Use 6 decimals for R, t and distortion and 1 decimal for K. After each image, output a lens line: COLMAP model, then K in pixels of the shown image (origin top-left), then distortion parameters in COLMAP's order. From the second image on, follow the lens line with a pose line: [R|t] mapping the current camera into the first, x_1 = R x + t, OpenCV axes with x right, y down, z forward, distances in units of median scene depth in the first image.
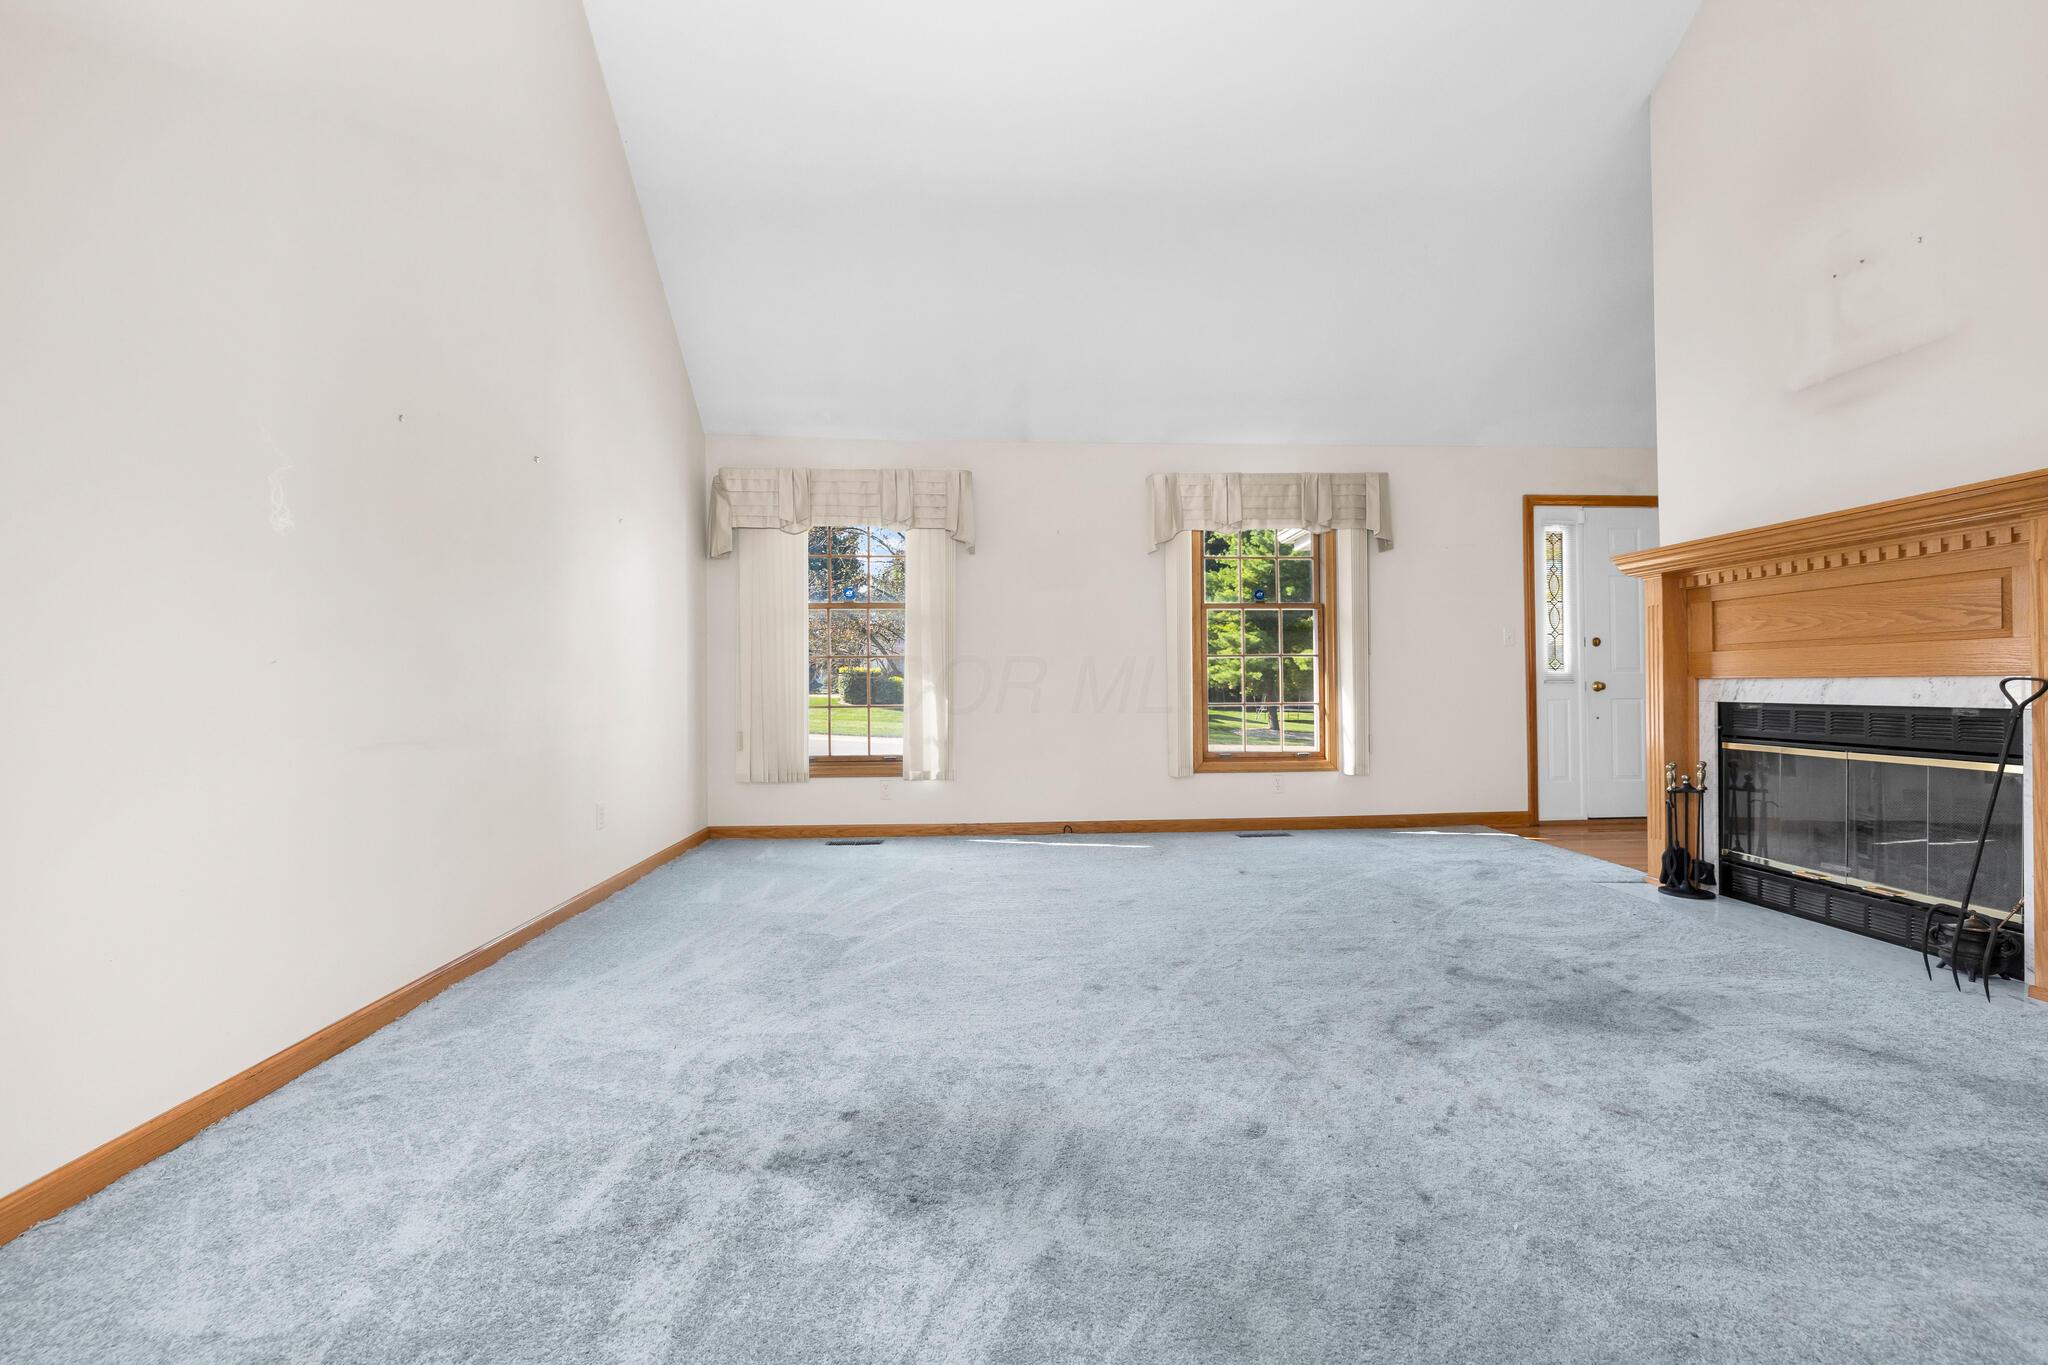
lens RADIAL K [[866.9, 0, 1029.1], [0, 866.9, 686.3], [0, 0, 1]] dist [-0.003987, 0.000427]
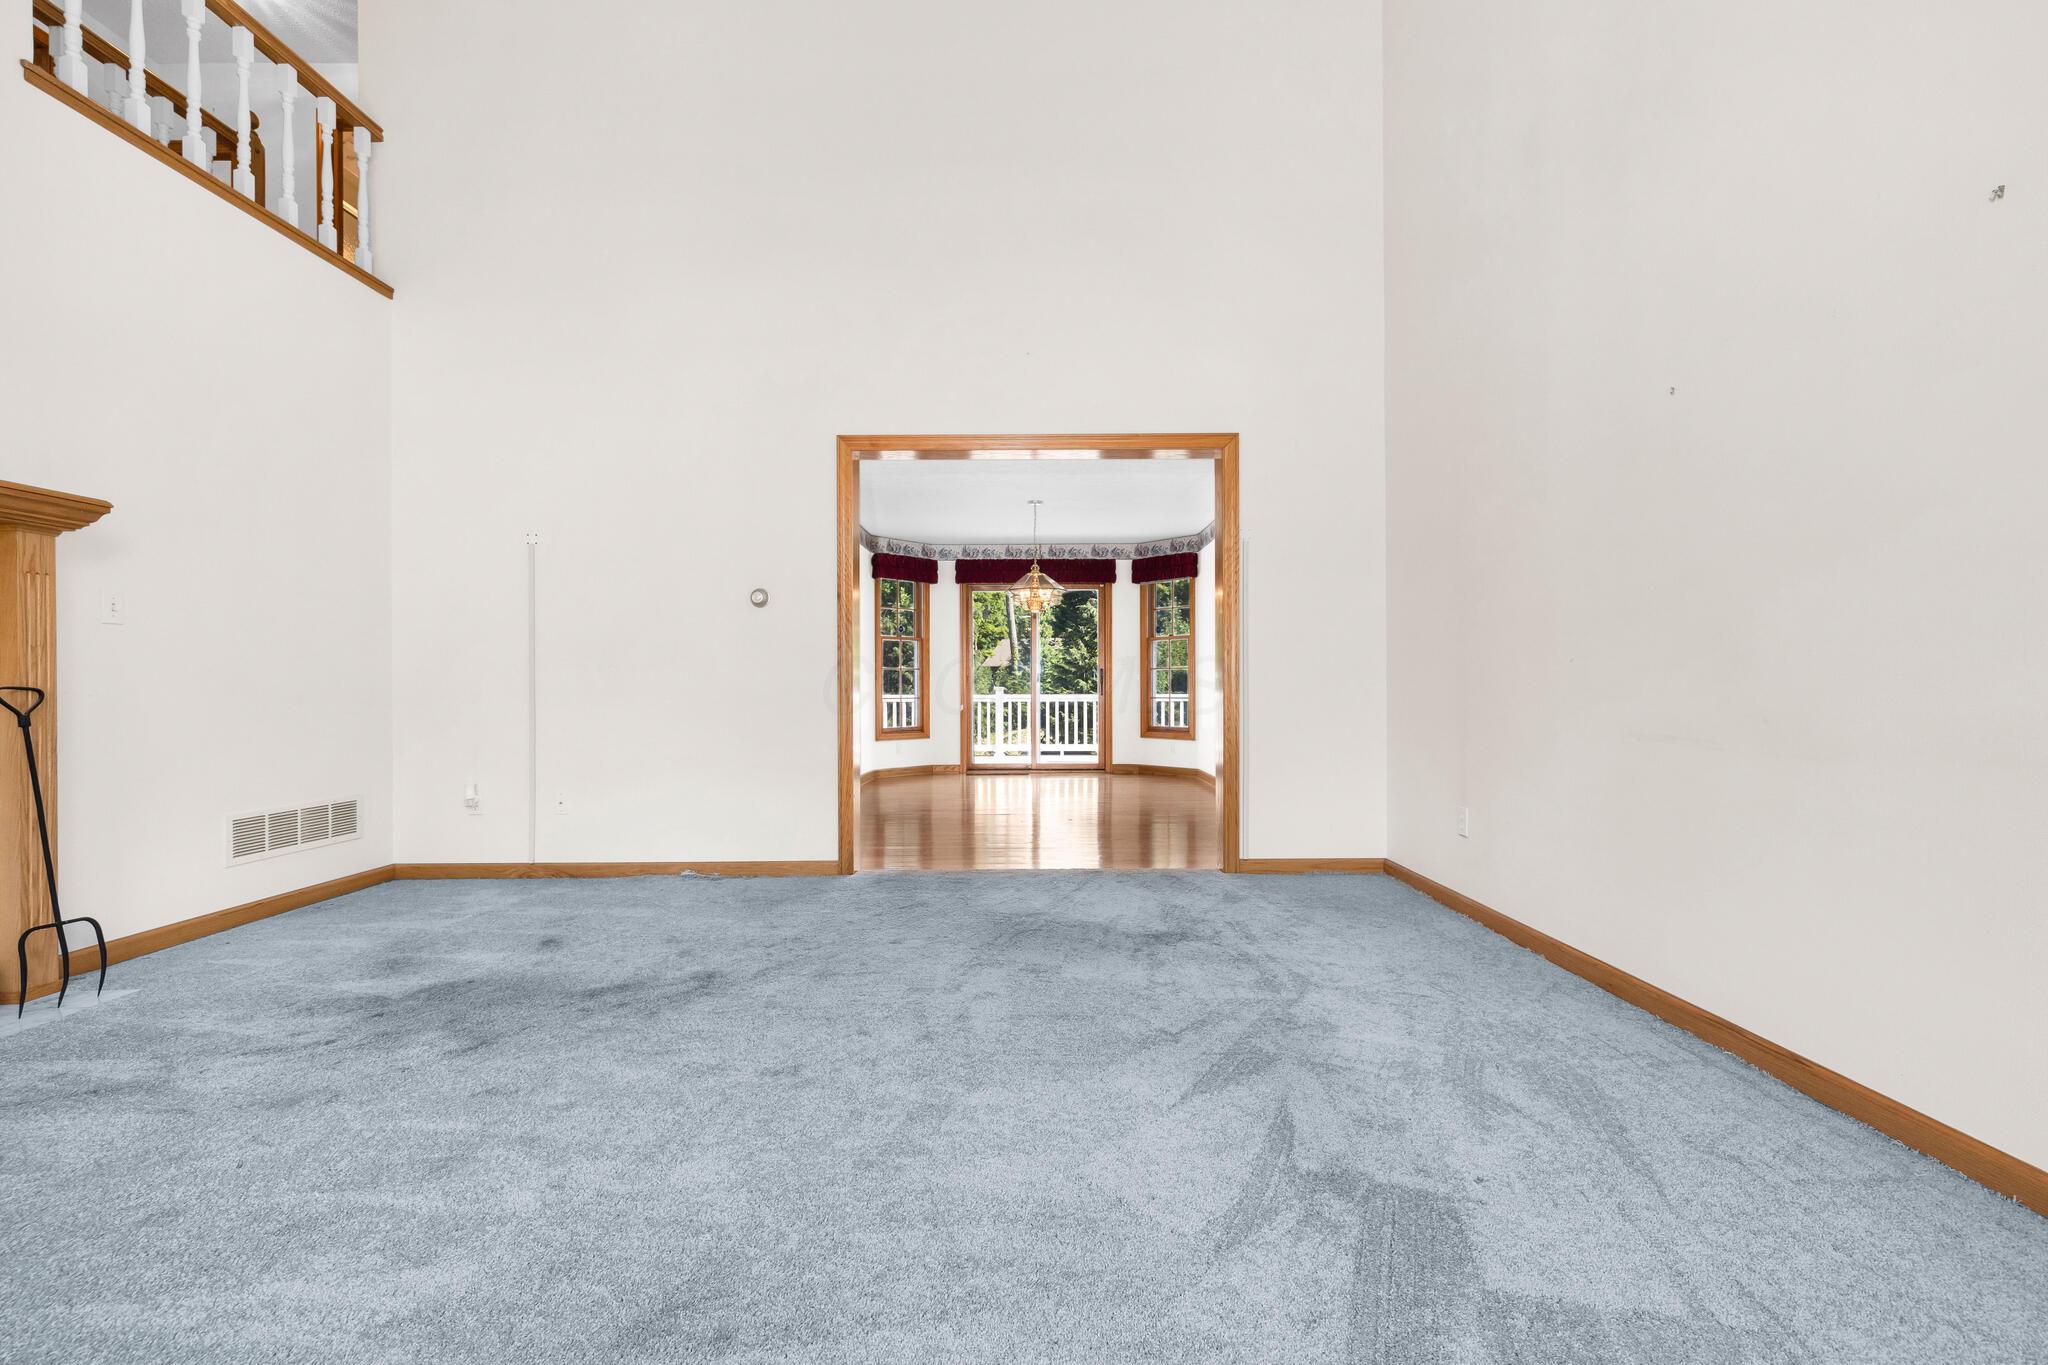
lens RADIAL K [[866.9, 0, 1022.7], [0, 866.9, 688.9], [0, 0, 1]] dist [-0.003987, 0.000427]
pose [[-0.998832, 0.013564, 0.046369, -0.037717], [0.013451, 0.999906, -0.002762, 0.009737], [-0.046402, -0.002135, -0.998921, 1.380411]]
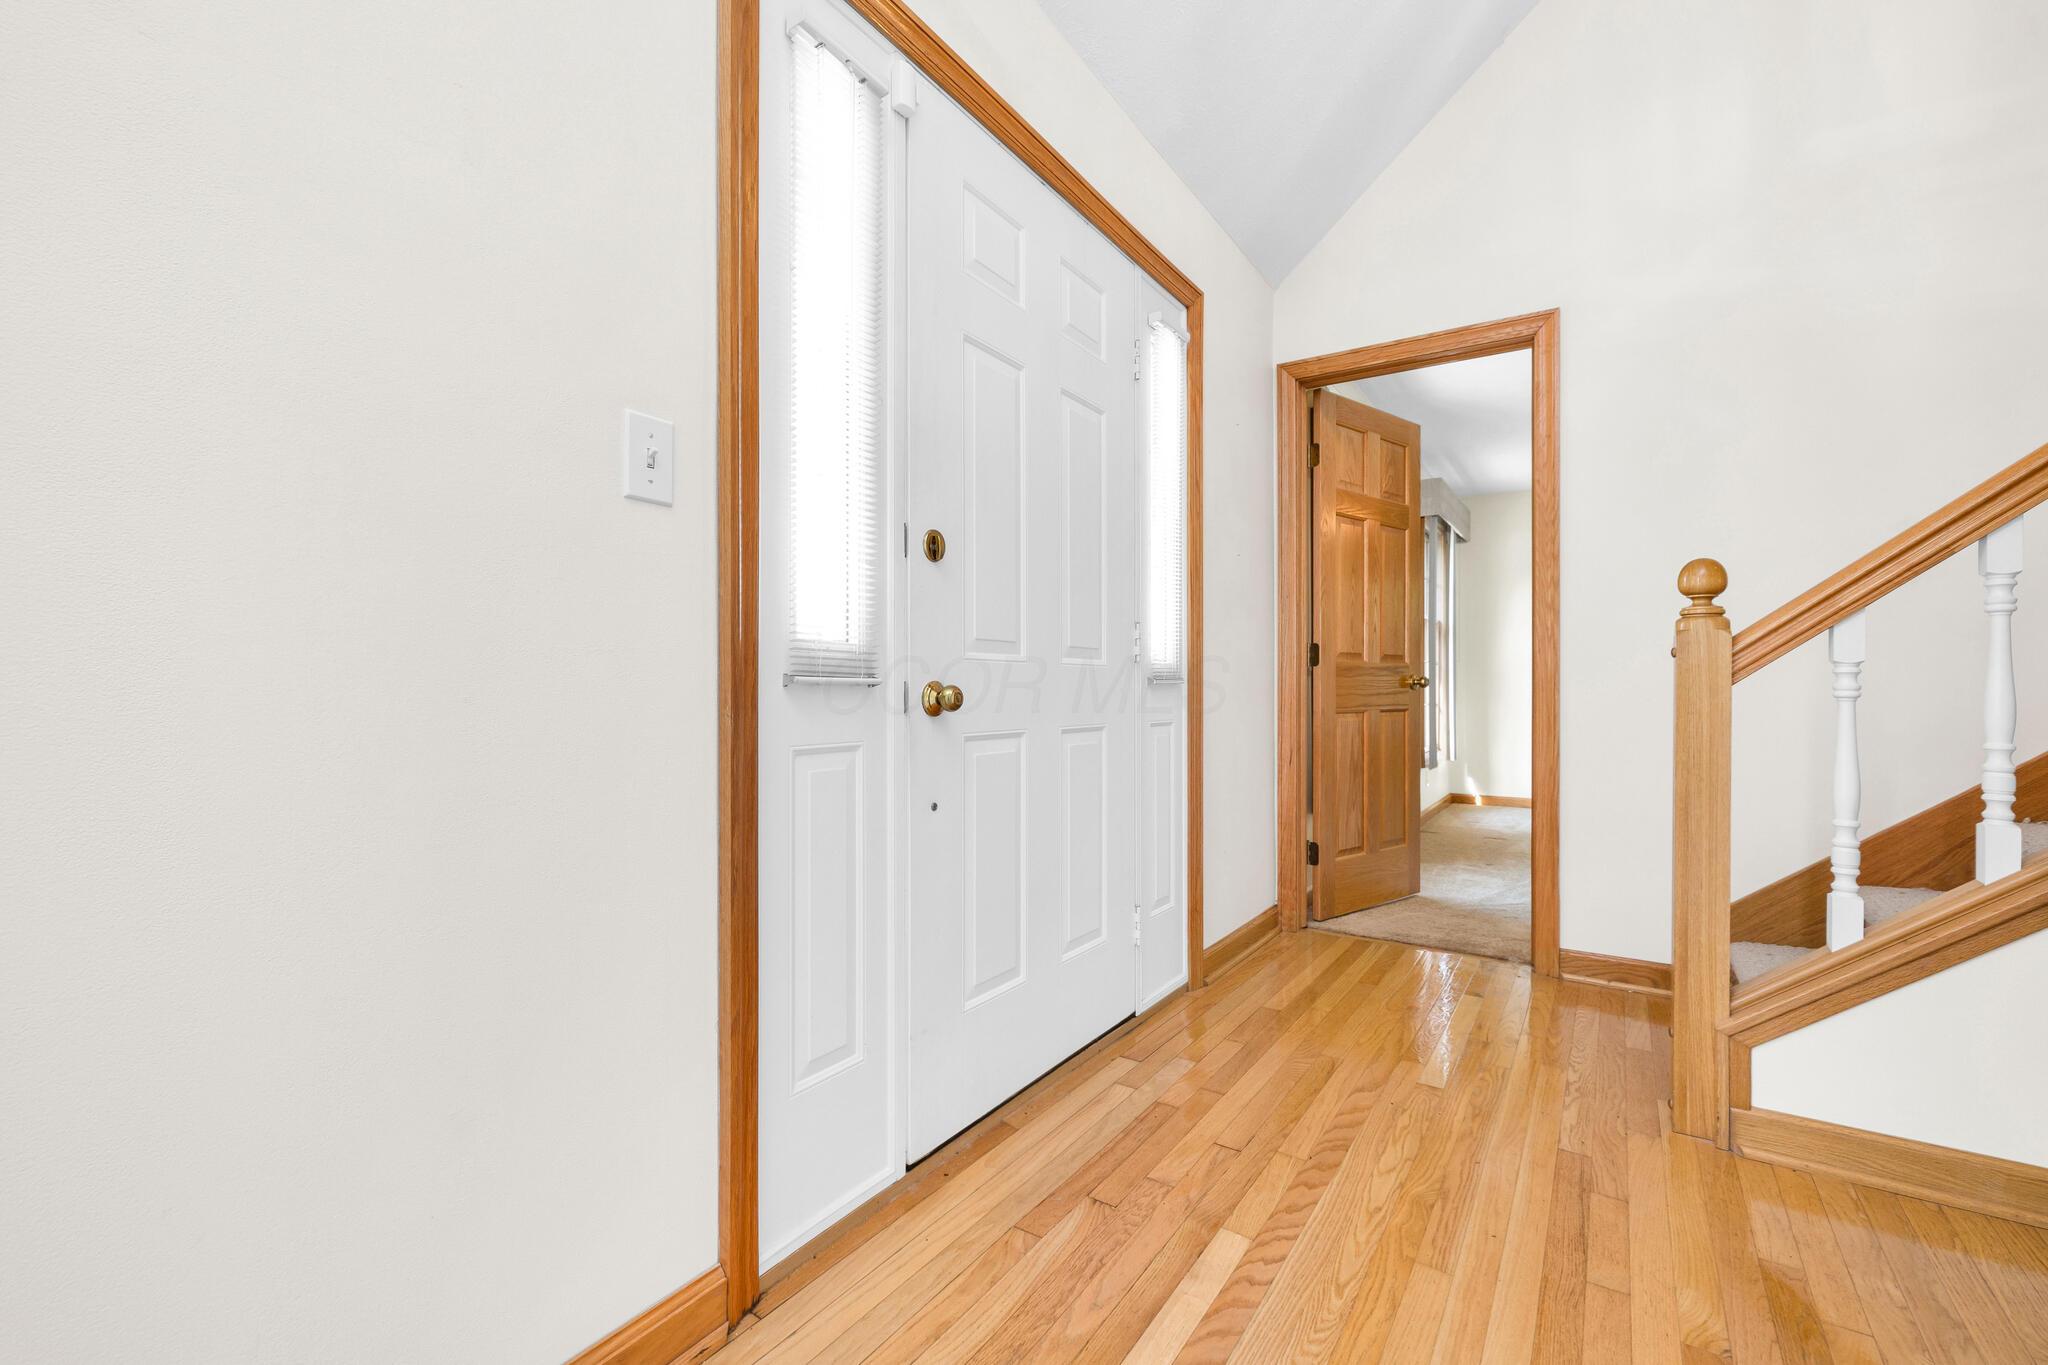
lens RADIAL K [[866.9, 0, 1022.0], [0, 866.9, 685.1], [0, 0, 1]] dist [-0.003987, 0.000427]
pose [[0.602355, 0.010695, 0.798156, 0.693706], [-0.010943, 0.999927, -0.005140, -0.005495], [-0.798153, -0.005638, 0.602428, 1.257493]]
